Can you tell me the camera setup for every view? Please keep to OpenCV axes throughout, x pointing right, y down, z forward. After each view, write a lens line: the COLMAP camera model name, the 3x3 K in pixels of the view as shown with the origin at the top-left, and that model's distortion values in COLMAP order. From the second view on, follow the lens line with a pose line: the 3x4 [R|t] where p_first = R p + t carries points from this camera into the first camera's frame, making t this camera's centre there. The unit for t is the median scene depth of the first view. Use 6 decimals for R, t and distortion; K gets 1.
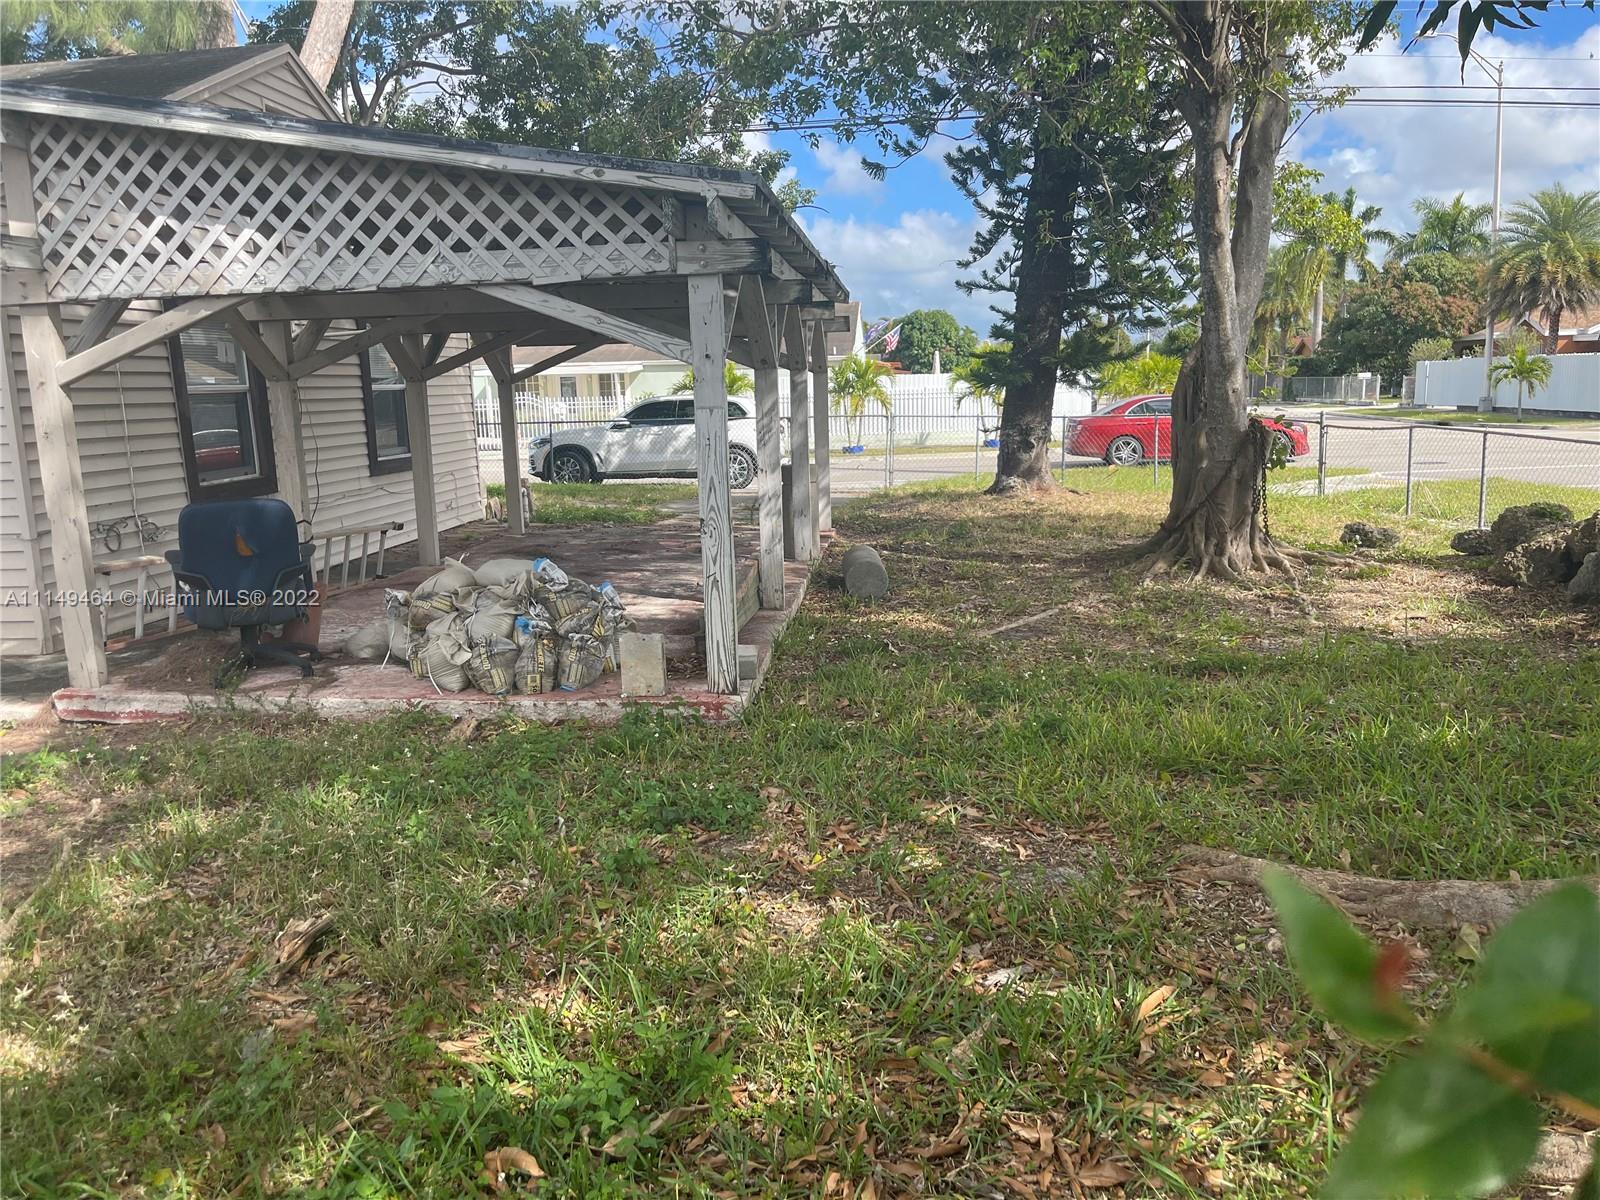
lens RADIAL K [[1224.5, 0, 802.6], [0, 1224.5, 600.3], [0, 0, 1]] dist [0.062957, -0.084630]
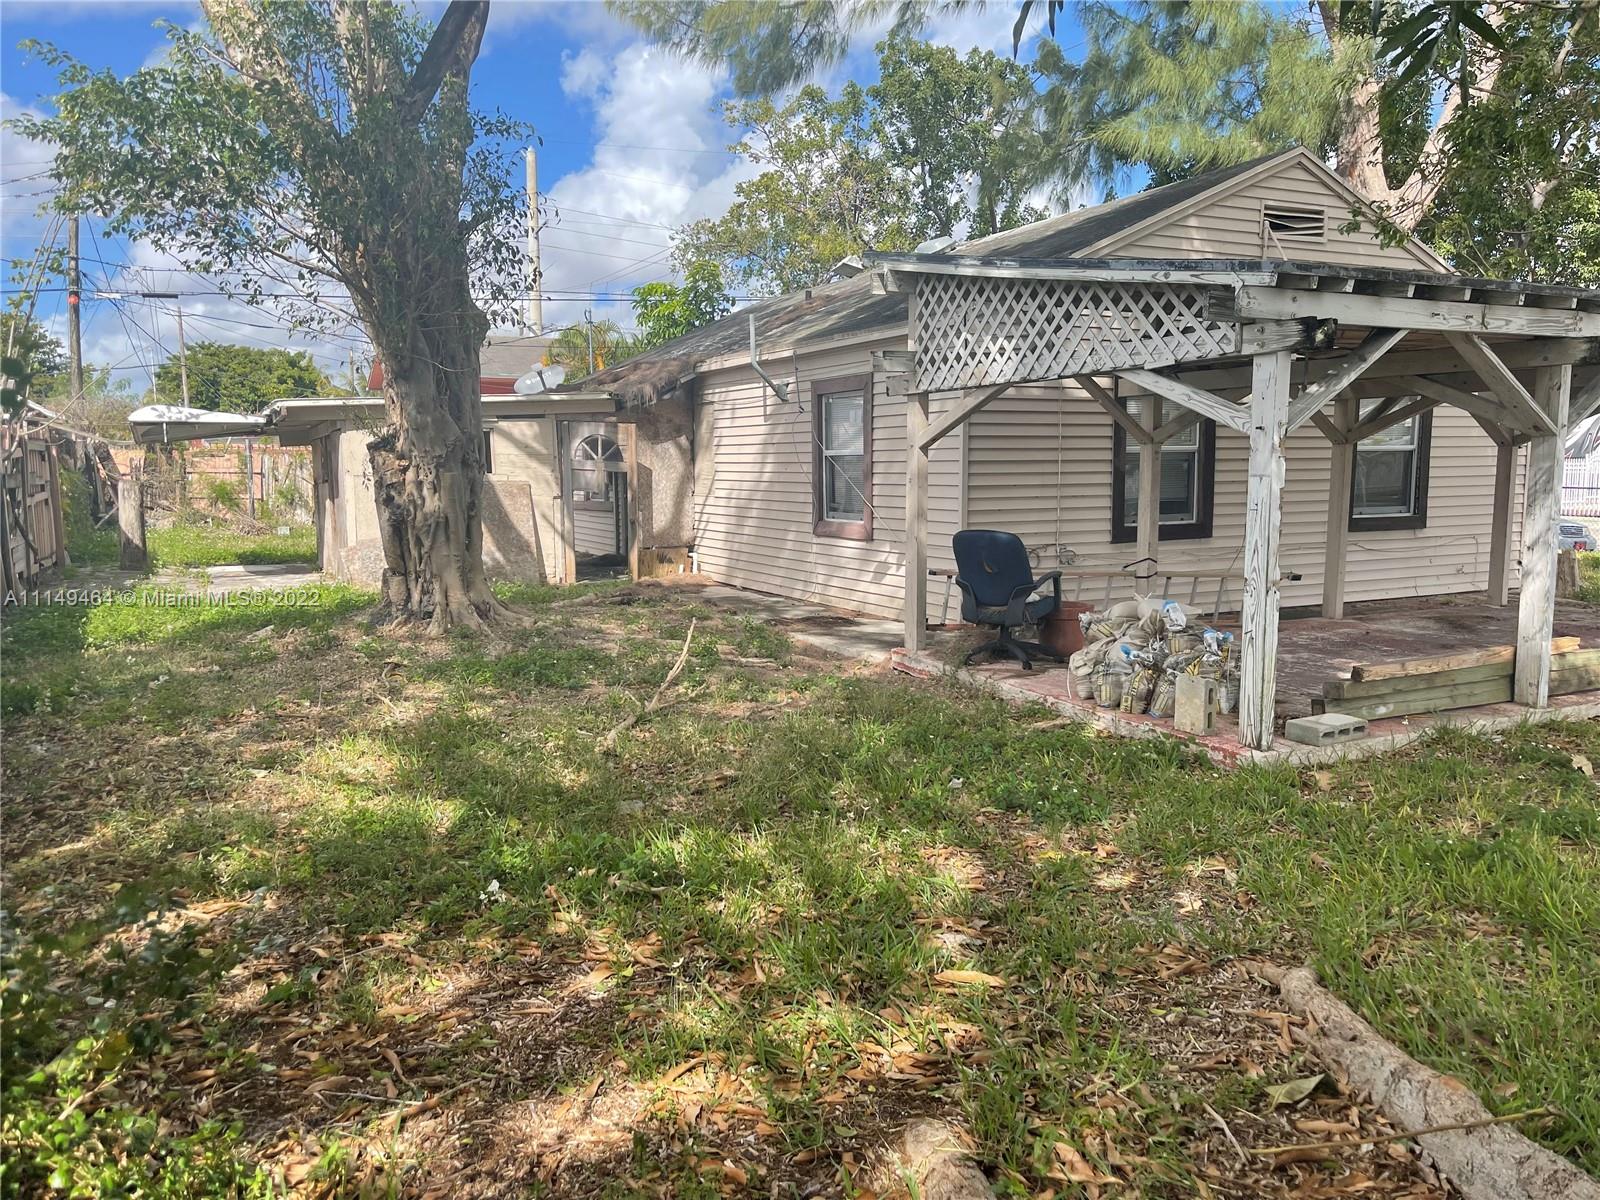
lens RADIAL K [[1224.5, 0, 796.8], [0, 1224.5, 601.7], [0, 0, 1]] dist [0.062957, -0.084630]
pose [[0.528223, 0.124444, -0.839937, 0.638116], [-0.158223, 0.986302, 0.046625, -0.036038], [0.834234, 0.108268, 0.540677, 0.095528]]
